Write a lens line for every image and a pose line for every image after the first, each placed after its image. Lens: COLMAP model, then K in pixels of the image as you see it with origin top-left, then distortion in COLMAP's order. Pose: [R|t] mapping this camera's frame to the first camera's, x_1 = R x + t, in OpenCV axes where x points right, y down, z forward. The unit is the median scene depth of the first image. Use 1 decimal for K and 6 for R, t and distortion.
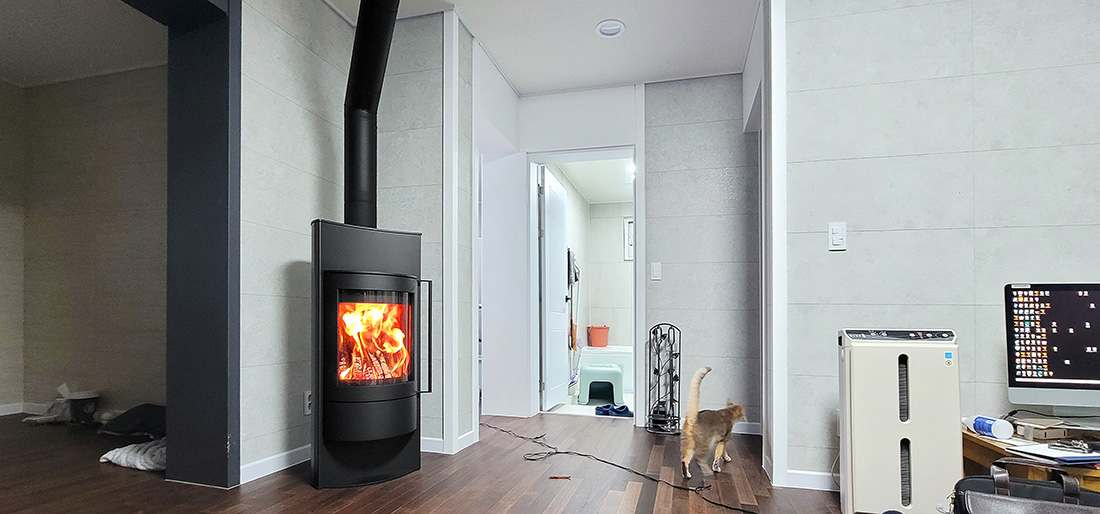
lens RADIAL K [[507.4, 0, 536.6], [0, 507.4, 317.7], [0, 0, 1]] dist [-0.008632, 0.000891]
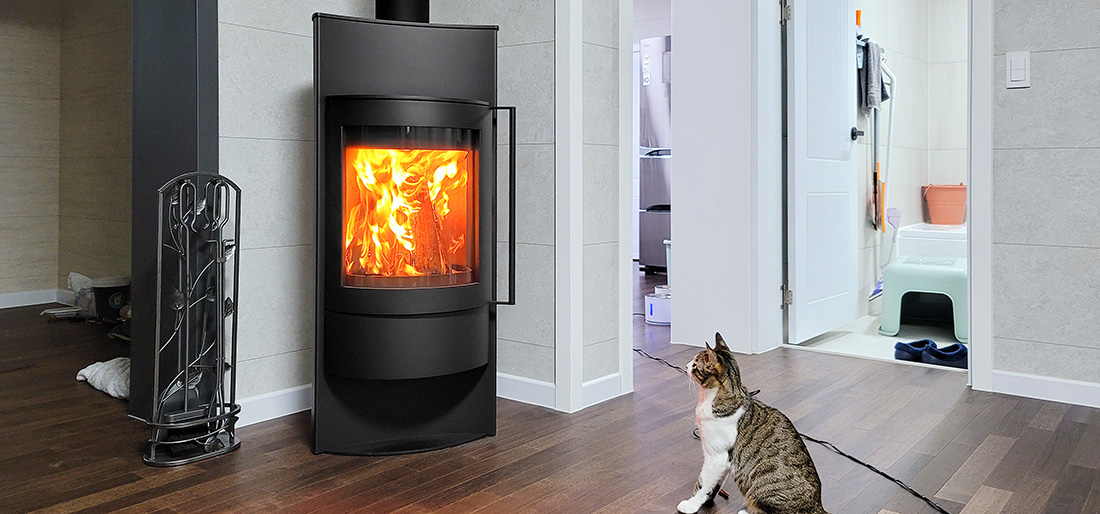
lens RADIAL K [[828.9, 0, 563.9], [0, 828.9, 168.5], [0, 0, 1]] dist [0.077903, -0.025603]
pose [[0.931305, -0.007622, -0.364162, 0.199673], [0.006973, 0.999971, -0.003097, -0.000001], [0.364175, 0.000345, 0.931331, 0.149821]]
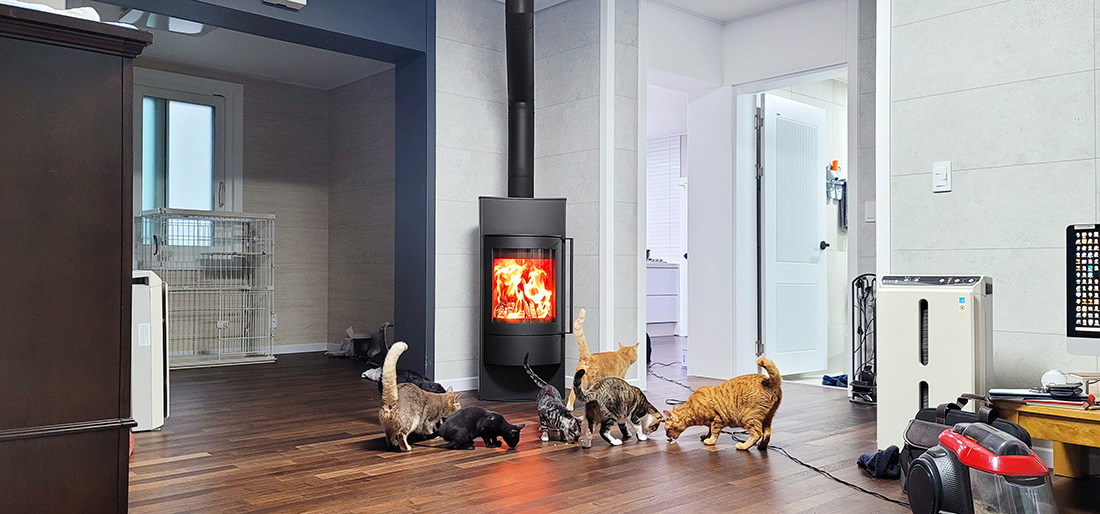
lens RADIAL K [[828.9, 0, 581.5], [0, 828.9, 252.6], [0, 0, 1]] dist [0.077903, -0.025603]
pose [[0.864559, -0.021988, -0.502049, 0.811771], [0.008922, 0.999556, -0.028413, 0.016763], [0.502451, 0.020085, 0.864372, -0.679181]]
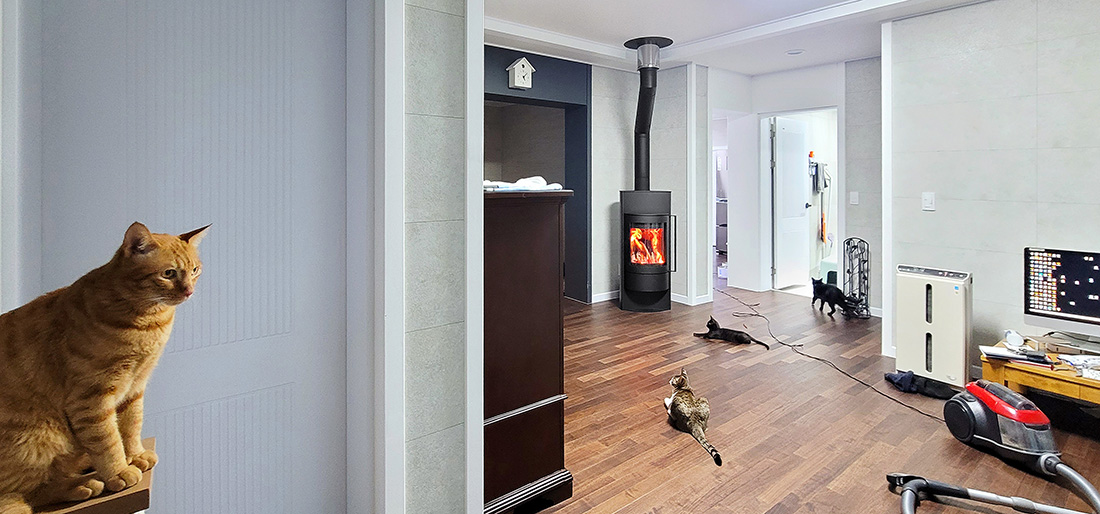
lens RADIAL K [[507.4, 0, 527.2], [0, 507.4, 163.4], [0, 0, 1]] dist [-0.008632, 0.000891]
pose [[0.801829, -0.011366, -0.597446, 0.545105], [0.001270, 0.999849, -0.017317, -0.258604], [0.597552, 0.013127, 0.801722, -1.003718]]
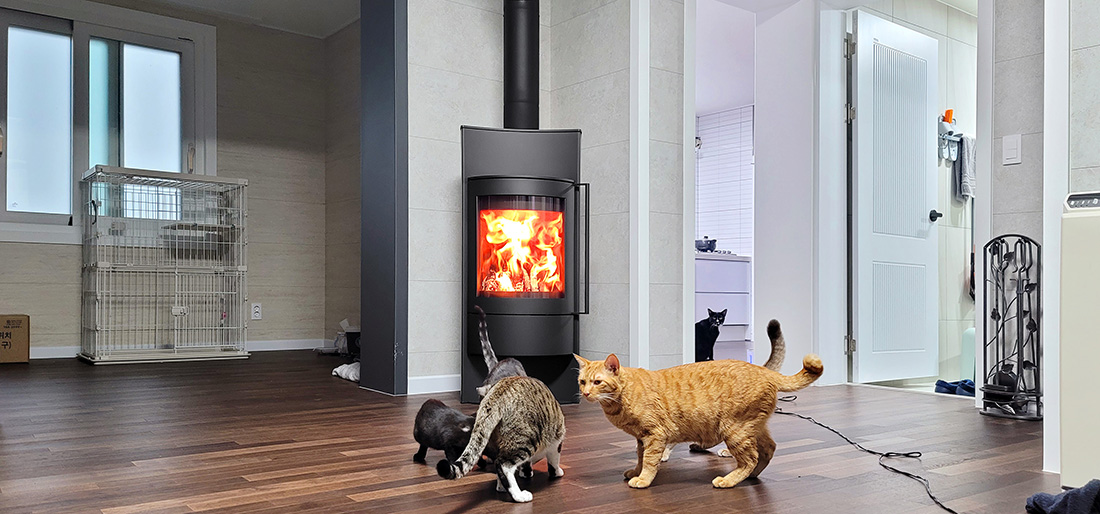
lens RADIAL K [[828.9, 0, 594.4], [0, 828.9, 278.8], [0, 0, 1]] dist [0.077903, -0.025603]
pose [[0.821905, -0.017965, -0.569341, 0.625399], [0.005771, 0.999714, -0.023213, 0.127124], [0.569595, 0.015793, 0.821774, -0.151183]]
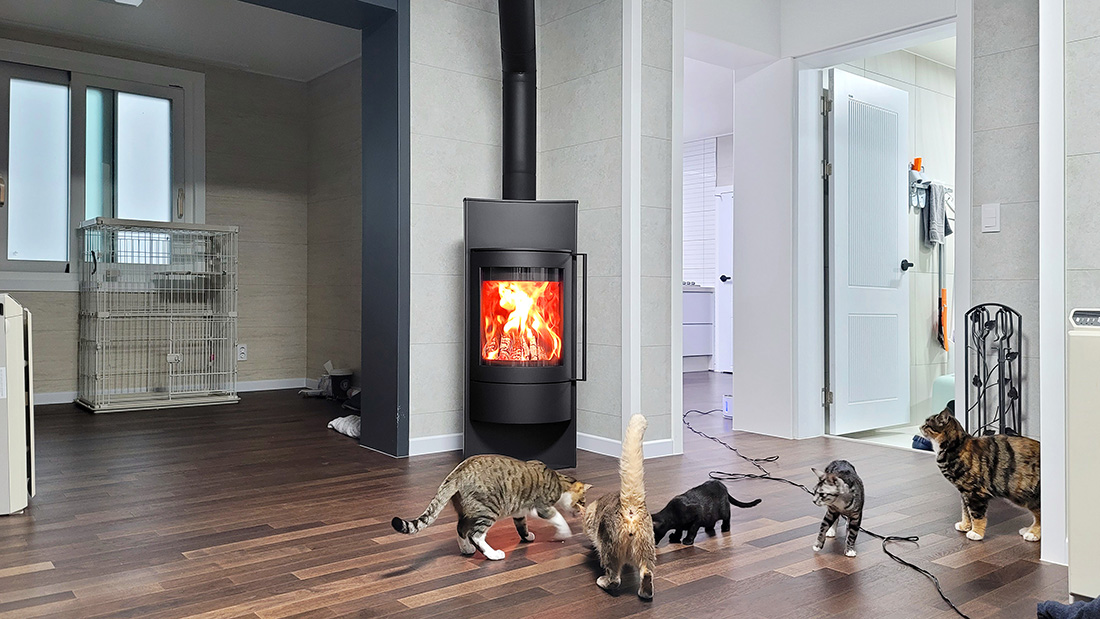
lens RADIAL K [[828.3, 0, 533.6], [0, 828.3, 277.0], [0, 0, 1]] dist [0.064719, -0.057737]
pose [[0.822205, -0.013570, -0.569029, 0.567832], [0.002283, 0.999786, -0.020543, -0.003042], [0.569186, 0.015592, 0.822061, -0.253920]]
